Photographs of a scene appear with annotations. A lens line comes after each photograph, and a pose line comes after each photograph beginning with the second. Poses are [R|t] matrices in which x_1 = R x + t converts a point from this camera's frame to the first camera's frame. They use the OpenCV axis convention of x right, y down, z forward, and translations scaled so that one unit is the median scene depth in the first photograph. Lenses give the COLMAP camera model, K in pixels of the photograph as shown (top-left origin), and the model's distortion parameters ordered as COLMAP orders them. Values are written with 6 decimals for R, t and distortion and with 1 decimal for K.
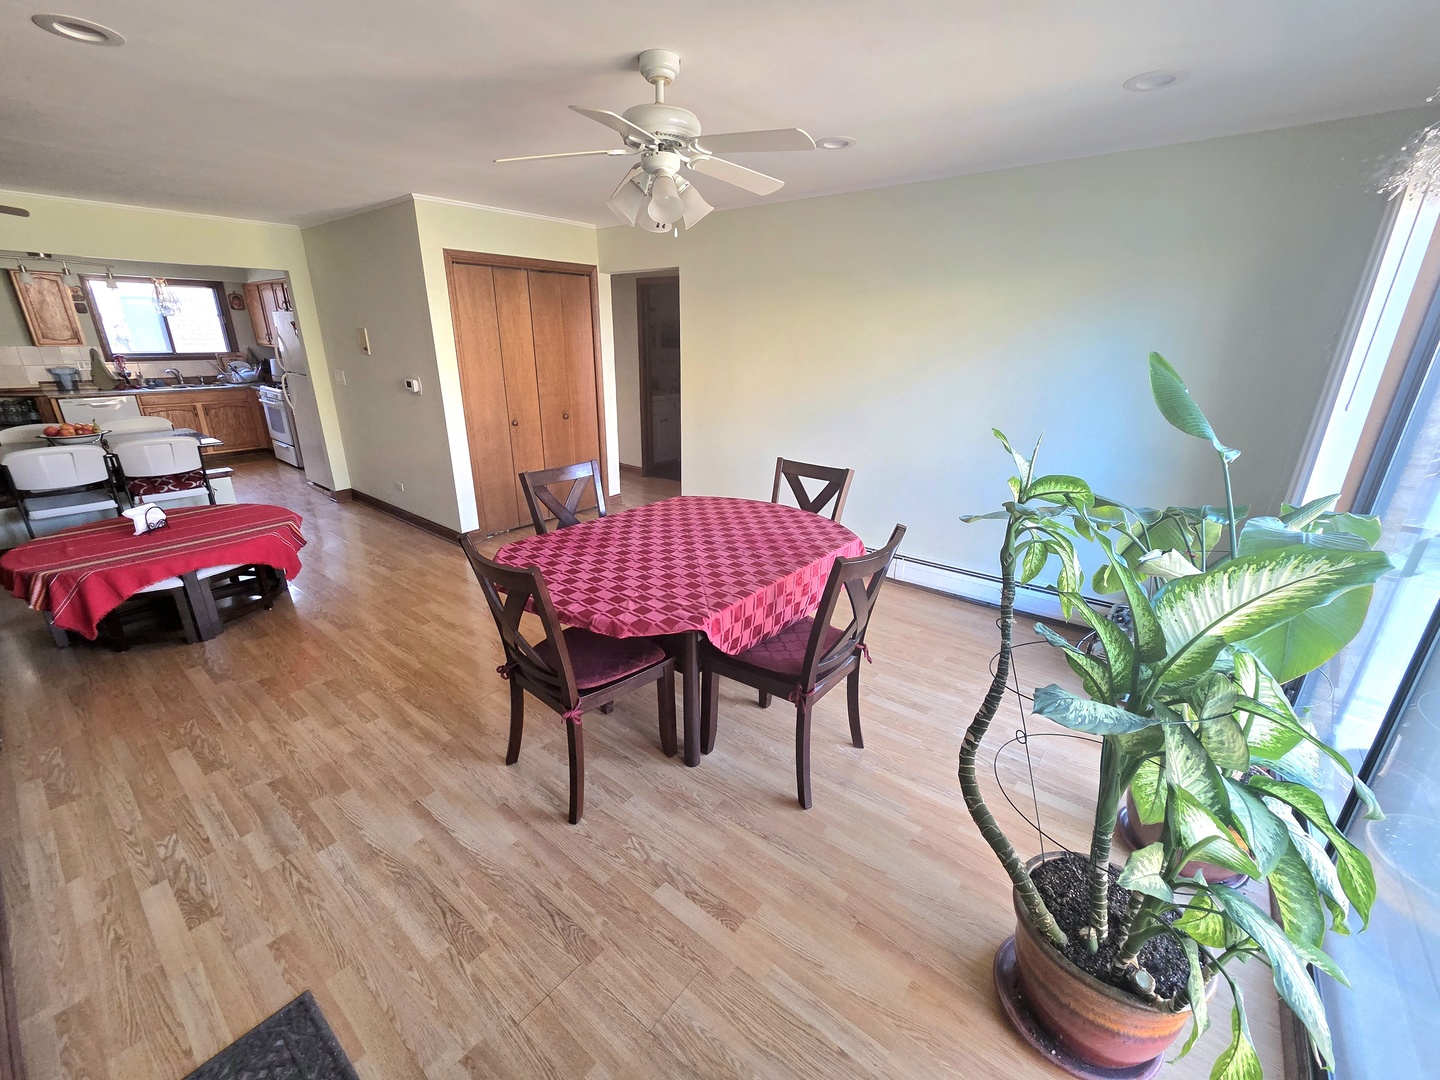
lens RADIAL K [[583.0, 0, 715.3], [0, 583.0, 545.6], [0, 0, 1]] dist [0.001012, 0.000366]
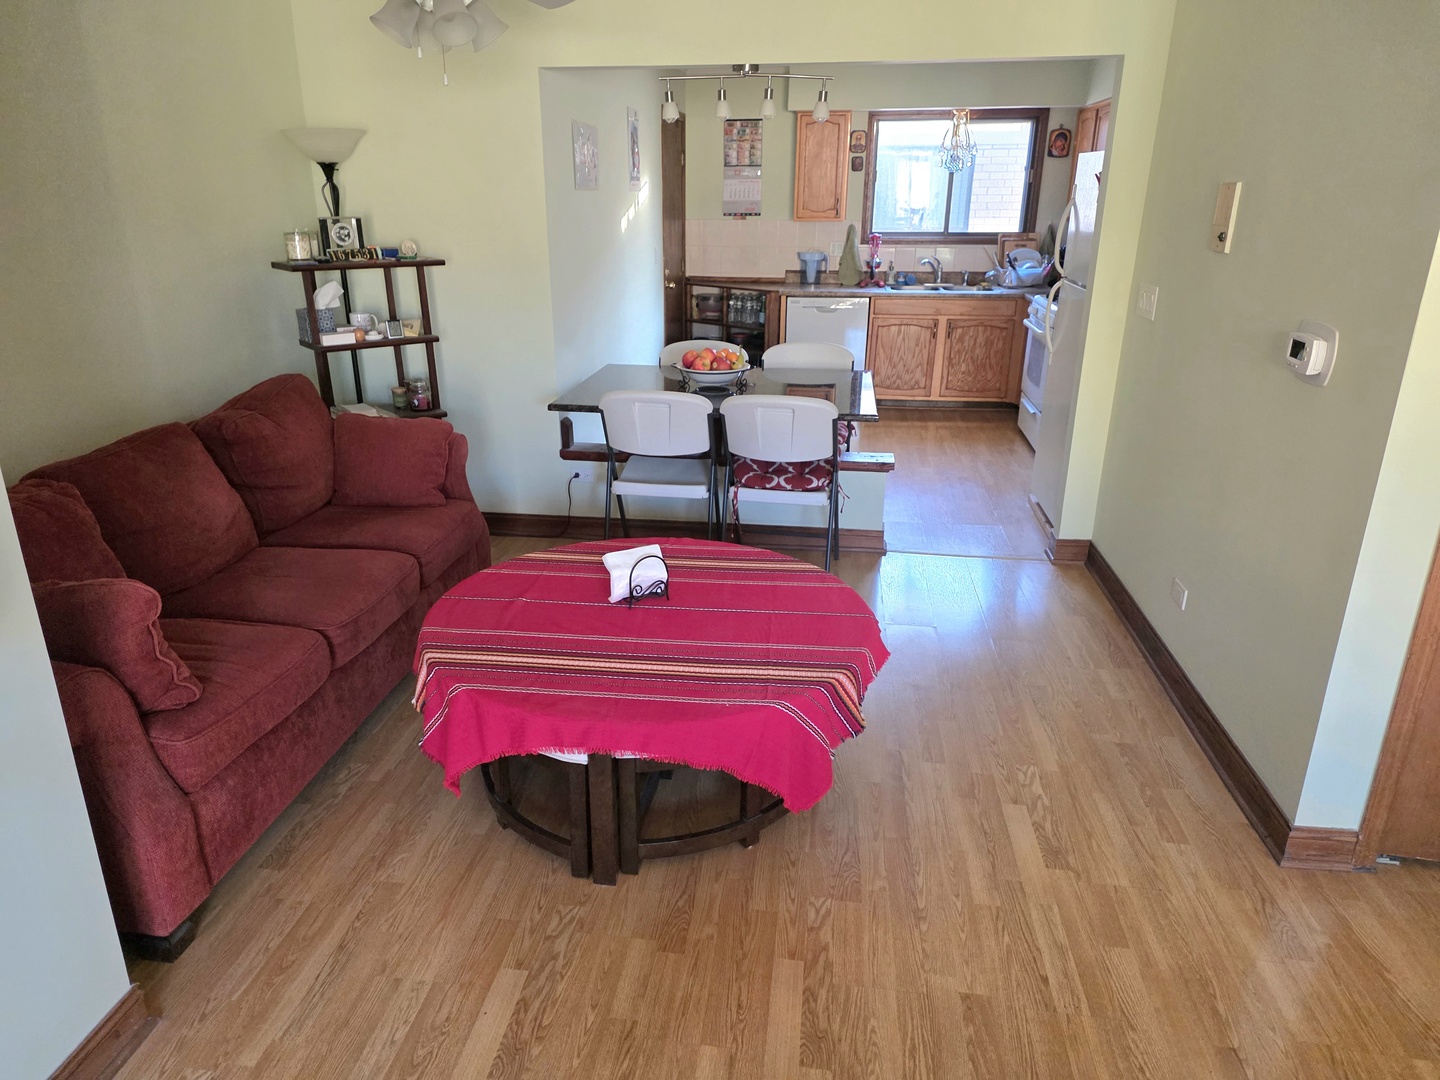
lens RADIAL K [[1007.0, 0, 714.2], [0, 1007.0, 532.8], [0, 0, 1]] dist [0.058709, -0.002353]
pose [[0.535342, 0.261328, -0.803191, -0.124204], [-0.288880, 0.950235, 0.116626, -0.090991], [0.793698, 0.169591, 0.584194, 0.255508]]
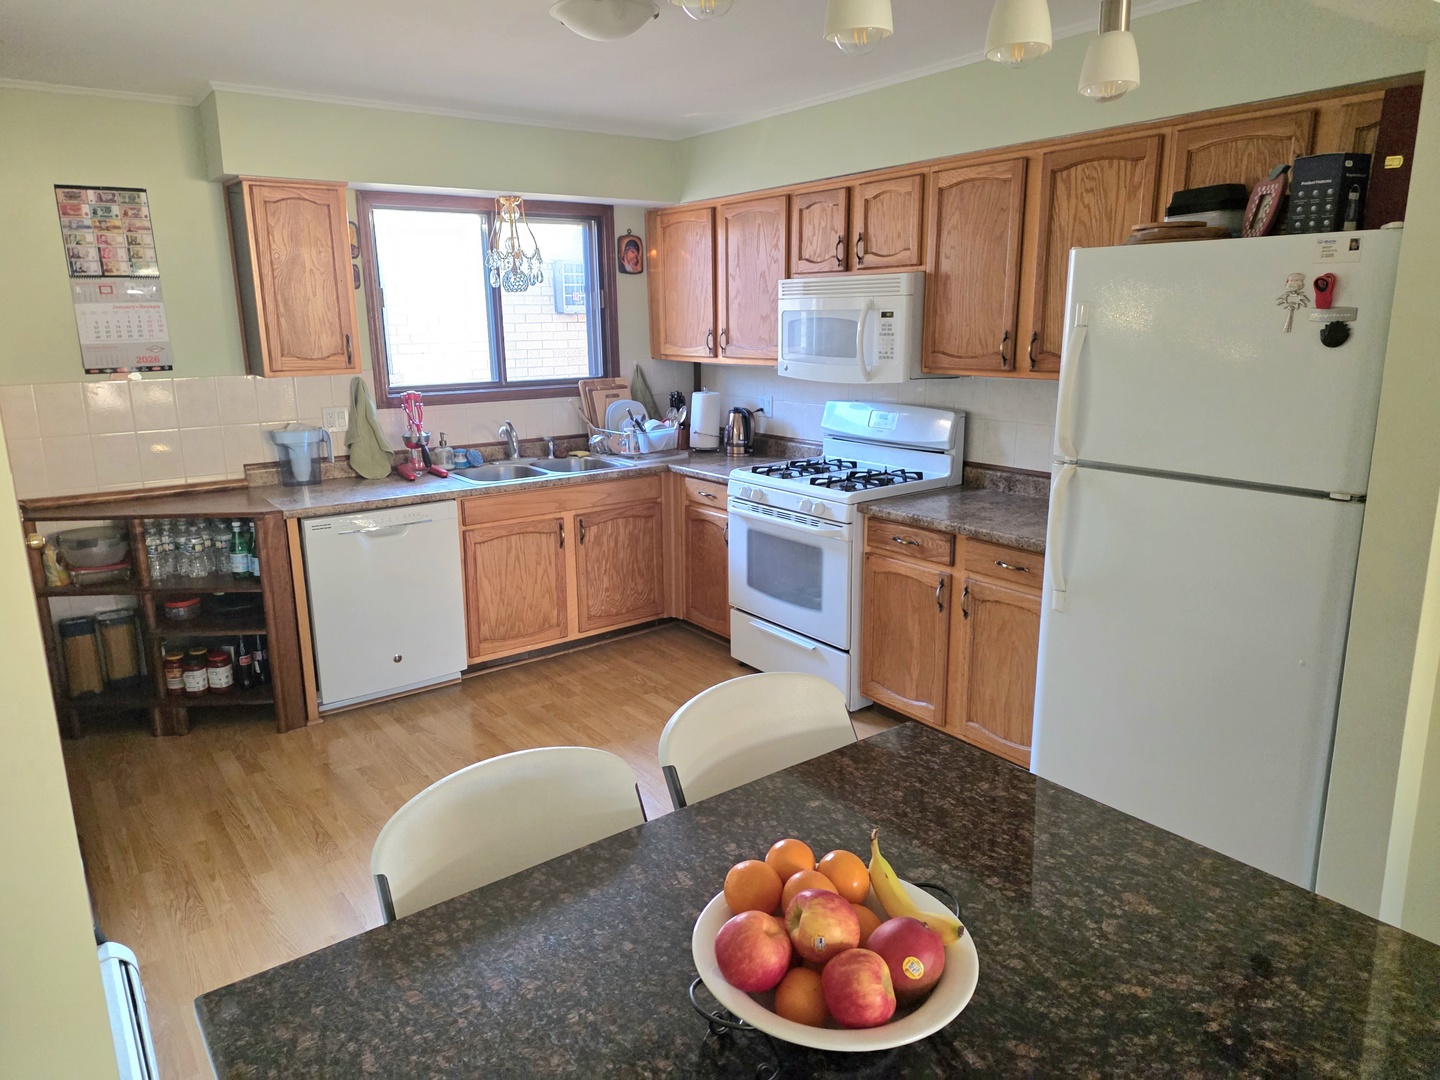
lens RADIAL K [[979.2, 0, 720.0], [0, 979.2, 540.0], [0, 0, 1]] dist [0.177412, -0.158996]
pose [[0.966918, 0.030755, -0.253228, -0.660356], [-0.059750, 0.992395, -0.107619, -0.171622], [0.247993, 0.119189, 0.961402, 0.427615]]
